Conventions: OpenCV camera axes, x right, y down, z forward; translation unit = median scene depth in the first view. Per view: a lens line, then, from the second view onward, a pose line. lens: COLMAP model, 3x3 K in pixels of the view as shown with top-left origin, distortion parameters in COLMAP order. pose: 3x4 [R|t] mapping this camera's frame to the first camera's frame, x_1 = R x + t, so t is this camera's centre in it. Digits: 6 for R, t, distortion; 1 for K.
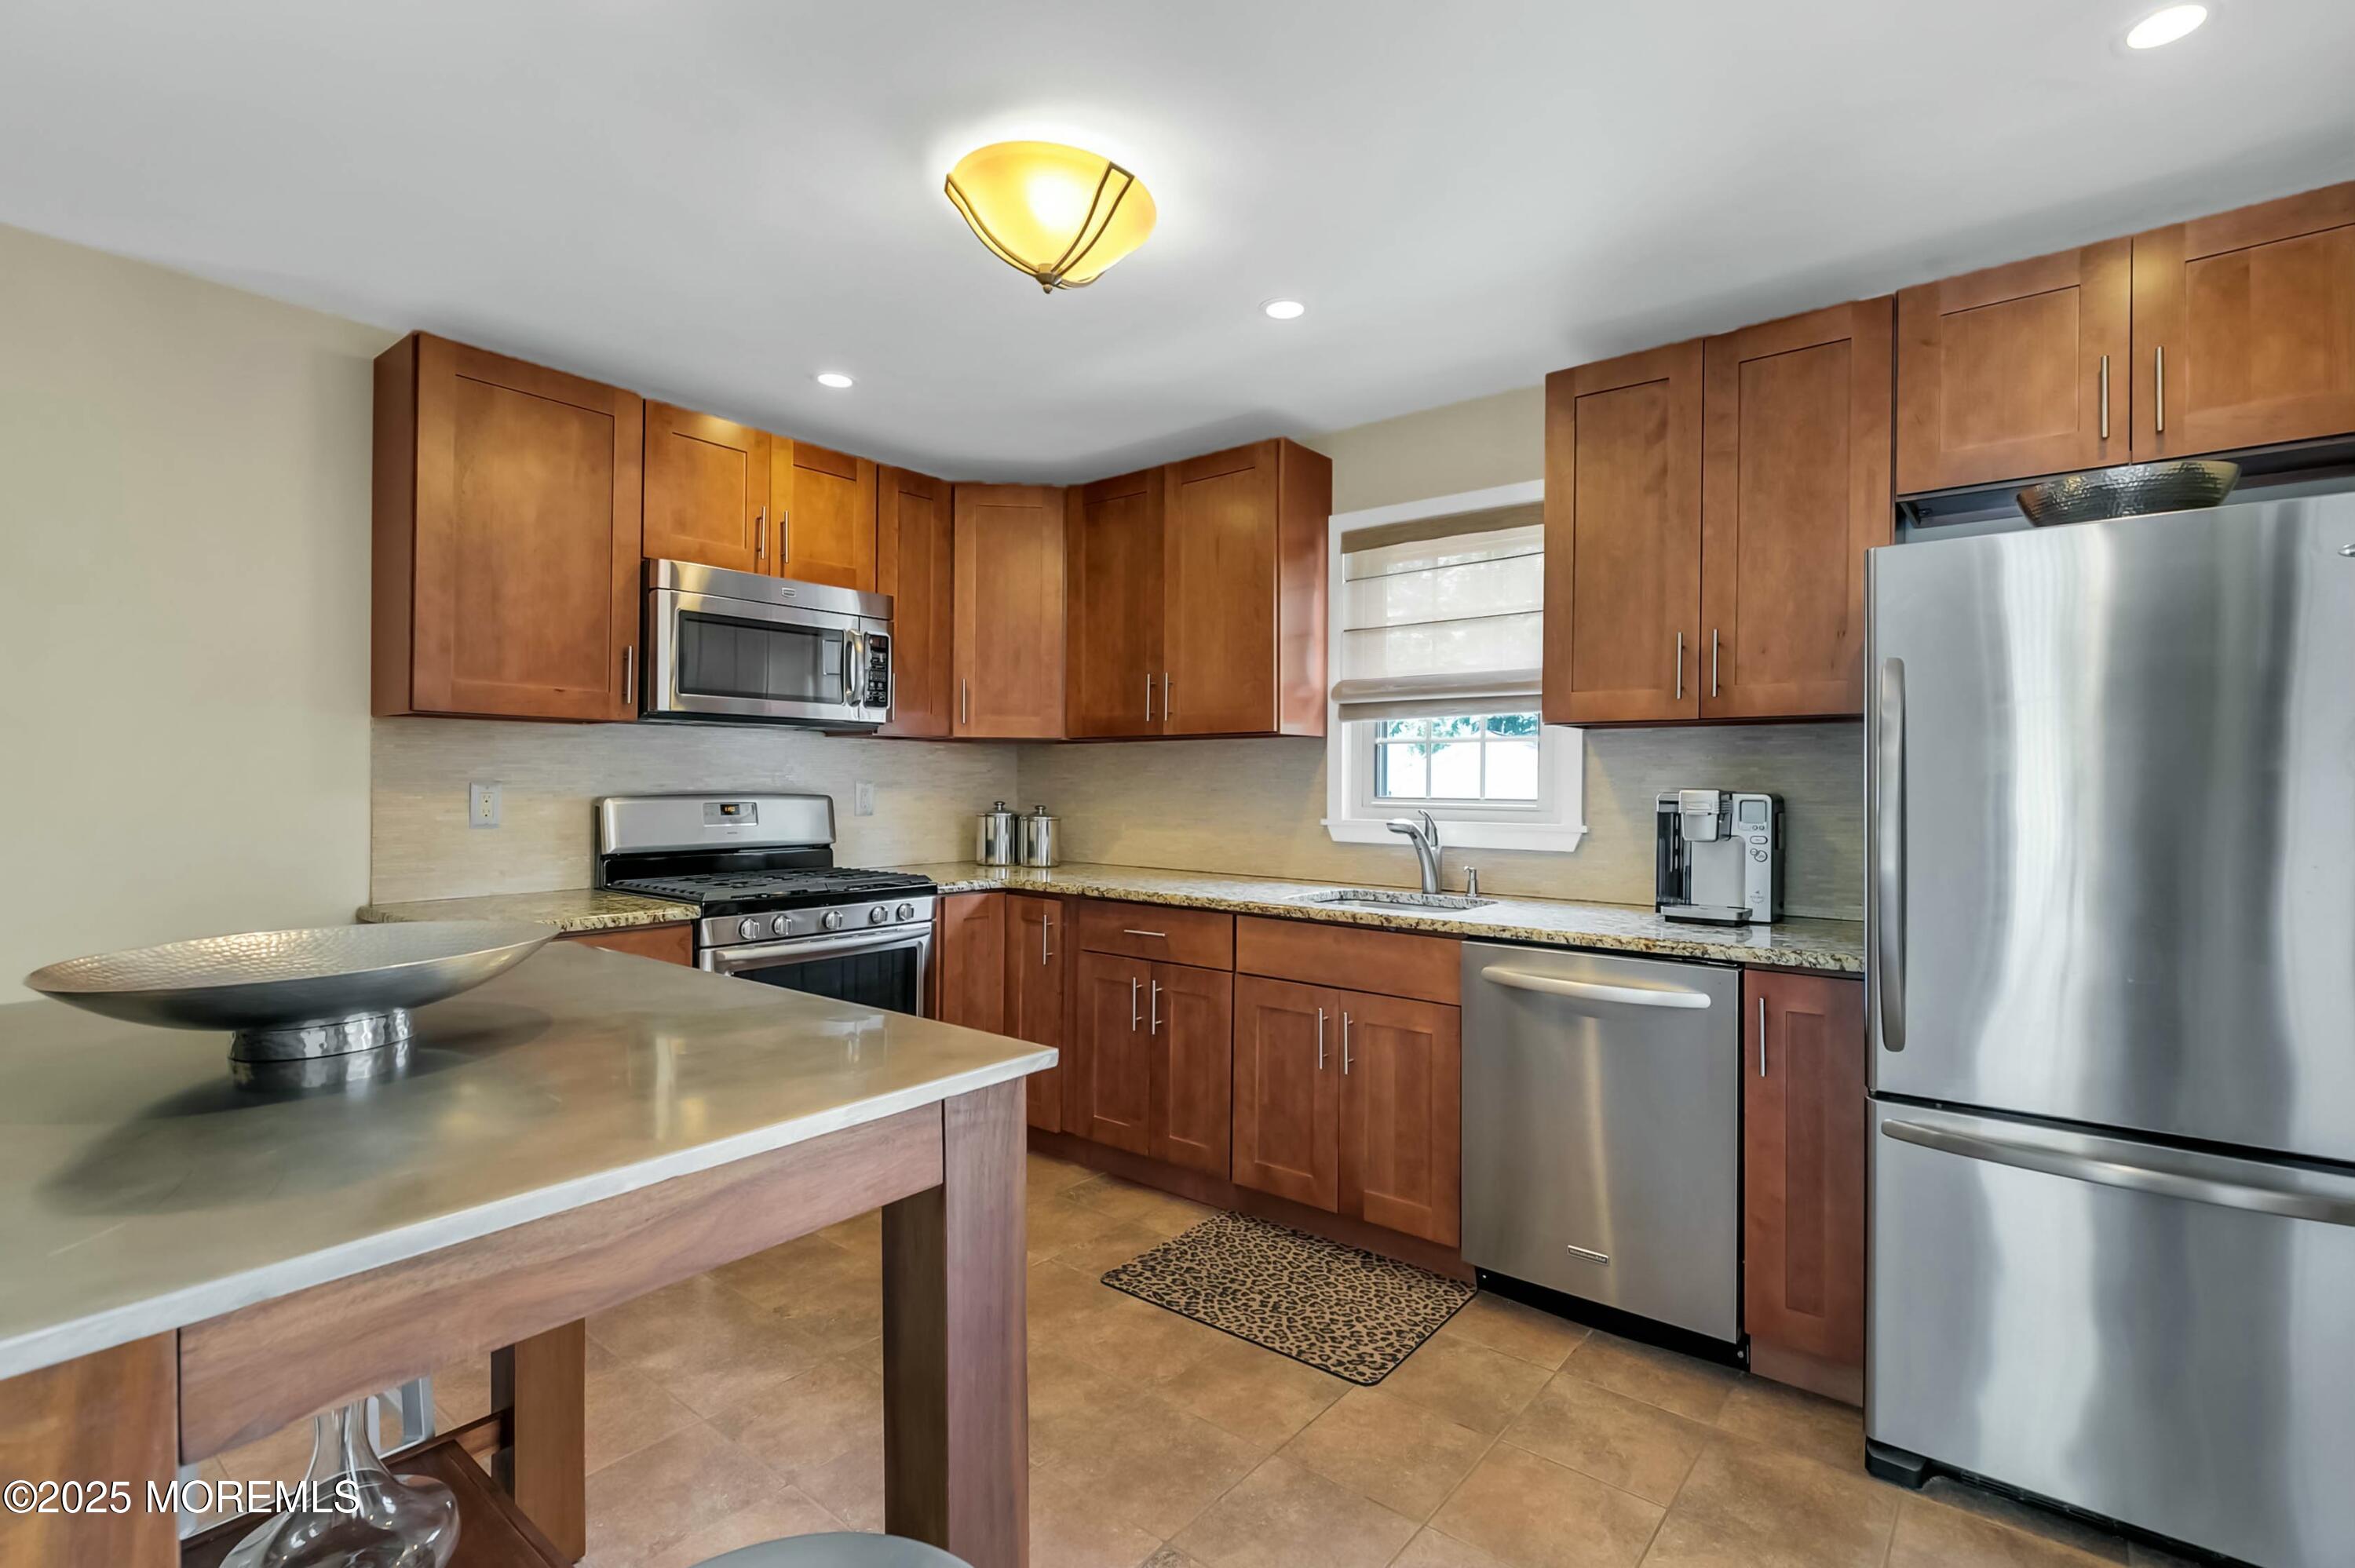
lens RADIAL K [[1079.3, 0, 1177.5], [0, 1079.3, 784.0], [0, 0, 1]] dist [0.002211, -0.000044]
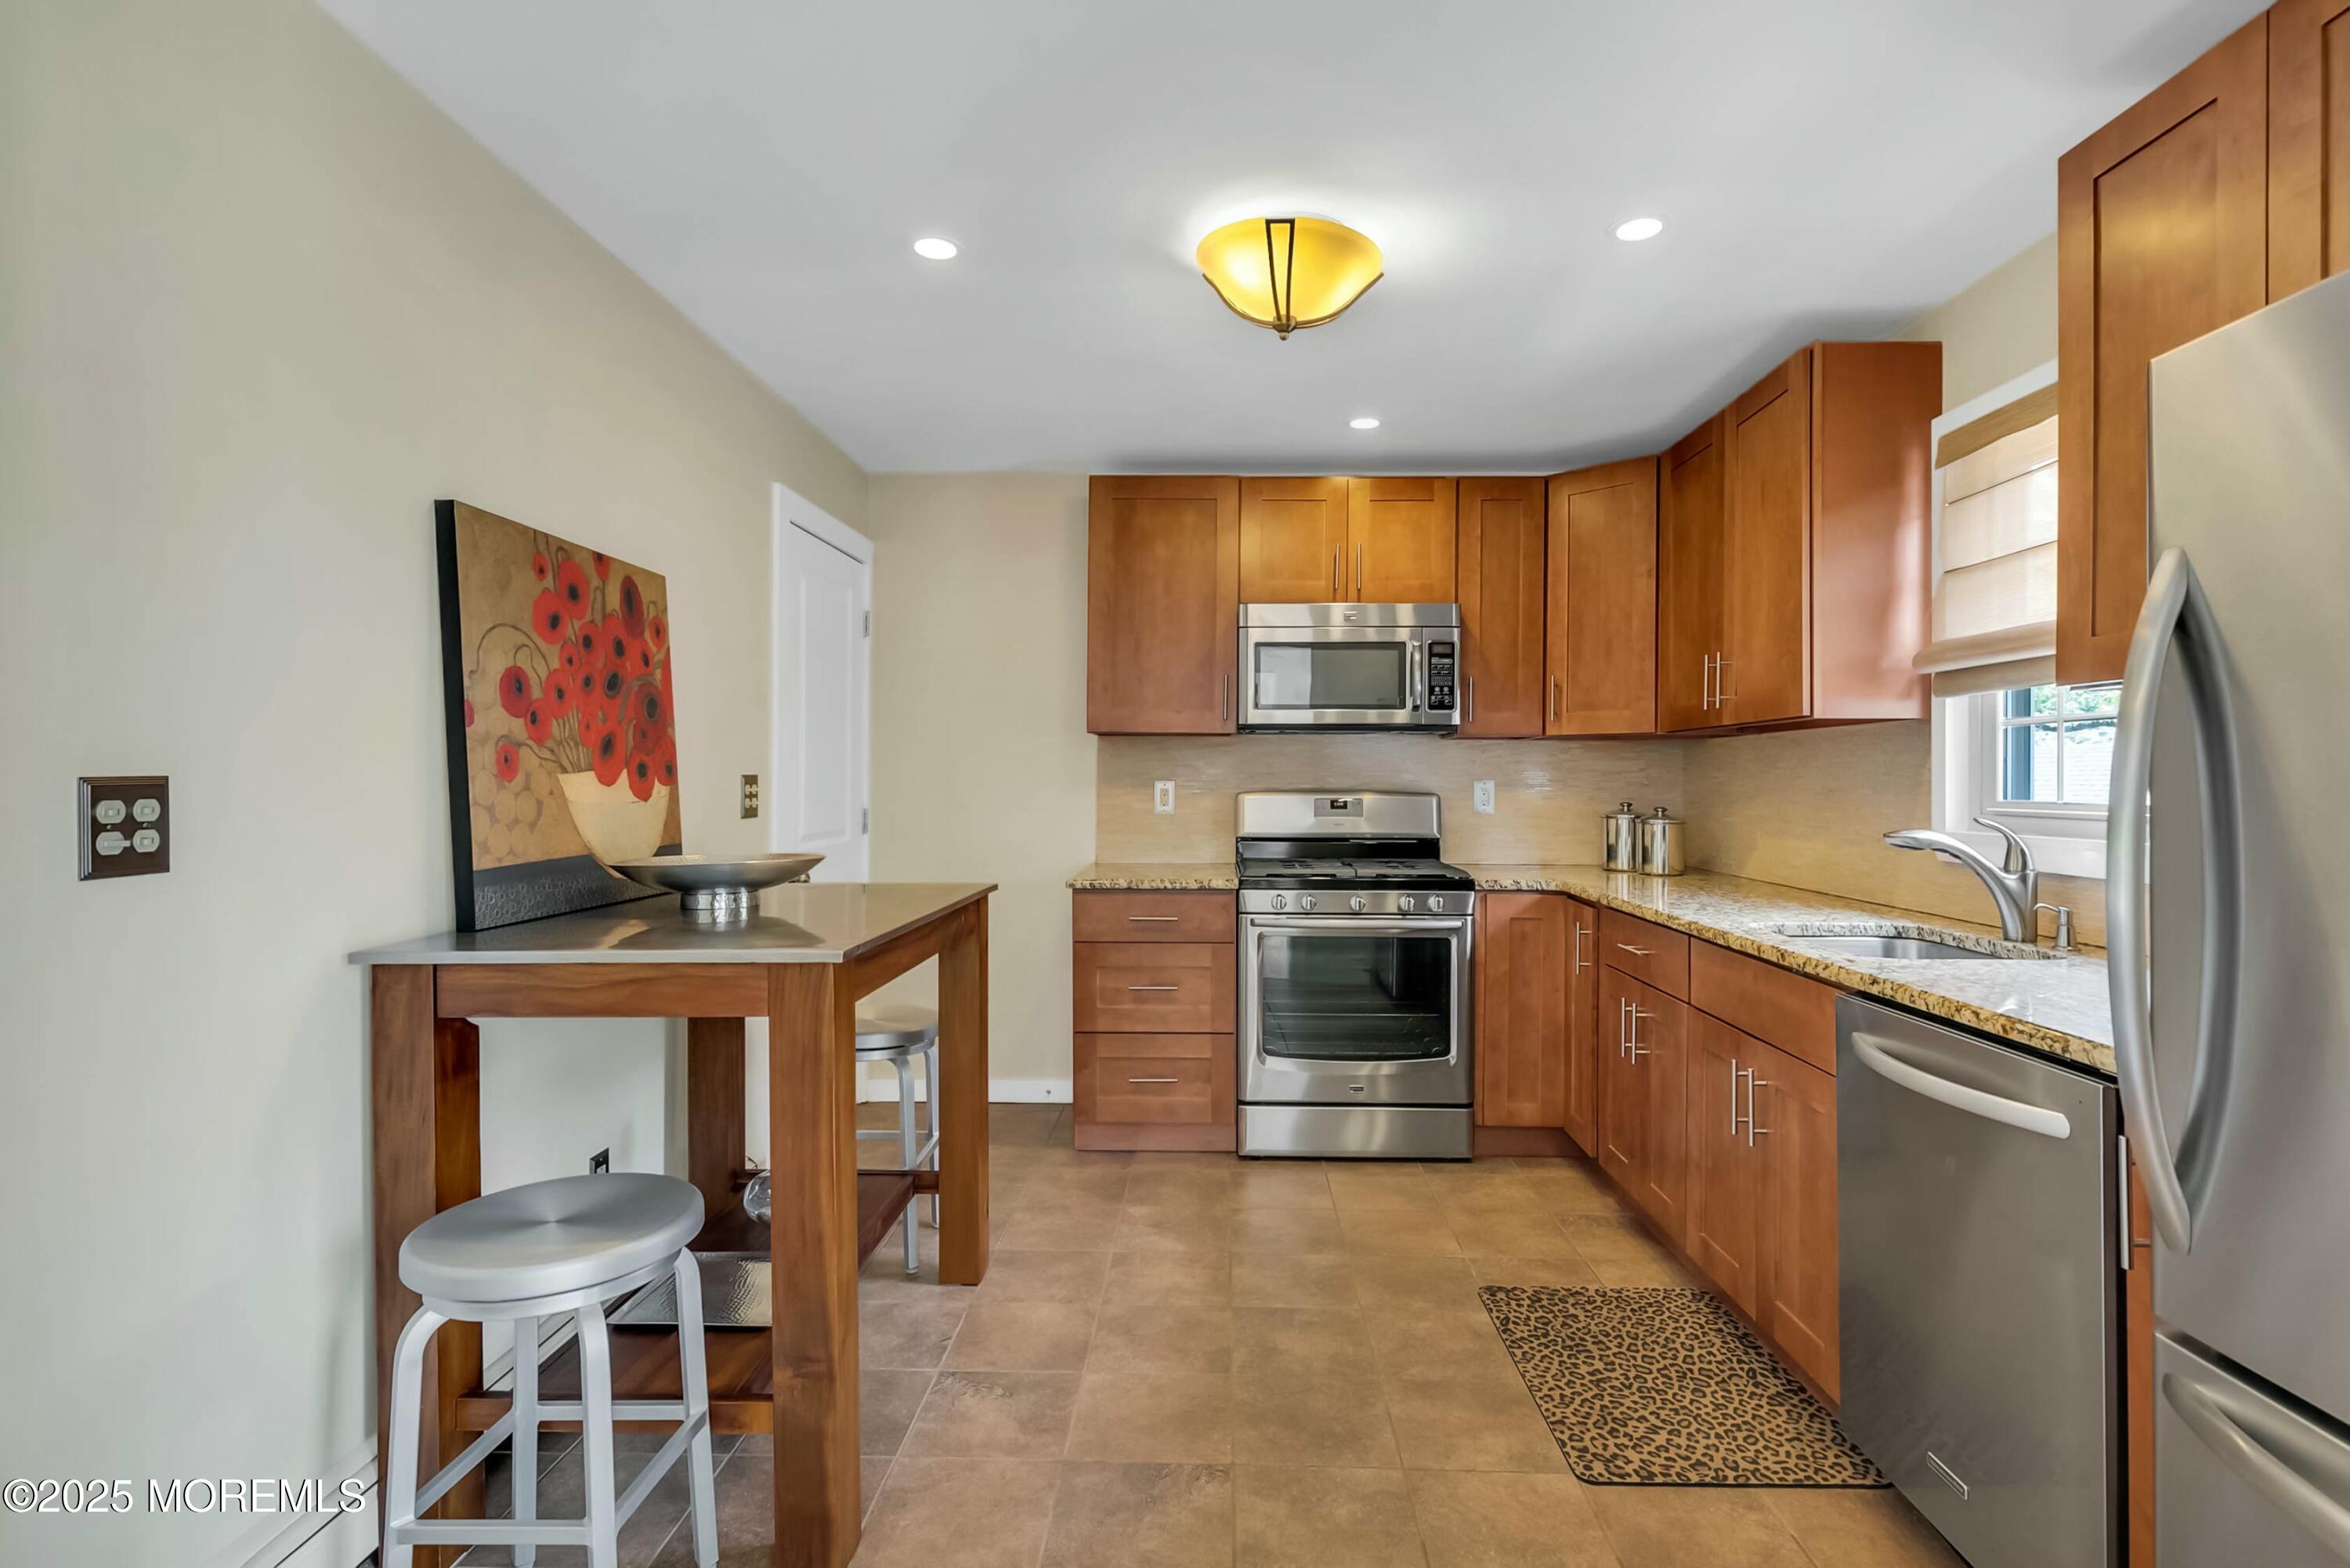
lens RADIAL K [[1124.1, 0, 1184.5], [0, 1124.1, 778.0], [0, 0, 1]] dist [0.000681, -0.000206]
pose [[0.606865, -0.003493, -0.794797, 0.451926], [-0.004024, 0.999964, -0.007467, 0.004764], [0.794795, 0.007730, 0.606829, 0.131717]]
